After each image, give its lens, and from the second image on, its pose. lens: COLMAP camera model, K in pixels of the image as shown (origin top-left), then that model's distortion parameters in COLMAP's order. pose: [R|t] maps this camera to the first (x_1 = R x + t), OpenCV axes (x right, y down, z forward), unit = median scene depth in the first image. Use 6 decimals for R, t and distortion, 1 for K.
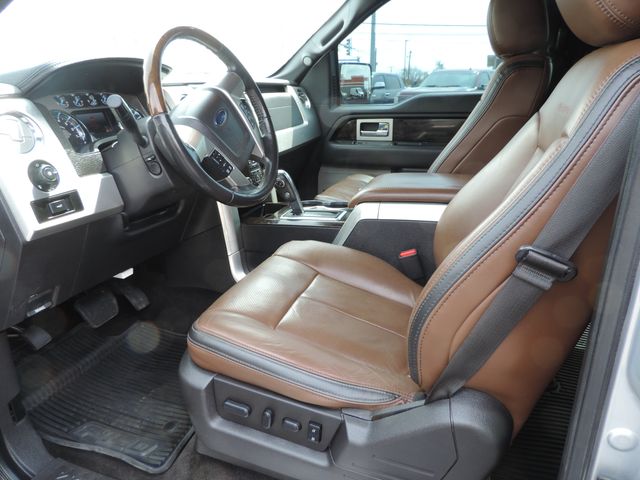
lens RADIAL K [[450.0, 0, 316.9], [0, 450.0, 237.3], [0, 0, 1]] dist [-0.027037, 0.005296]
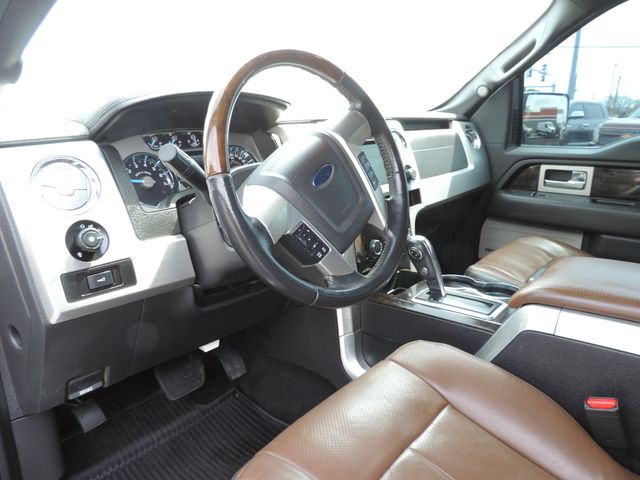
lens RADIAL K [[450.0, 0, 316.9], [0, 450.0, 237.3], [0, 0, 1]] dist [-0.027037, 0.005296]
pose [[0.928291, 0.110662, -0.355006, 0.027503], [-0.129413, 0.991154, -0.029436, -0.105995], [0.348608, 0.073268, 0.934401, 0.245044]]
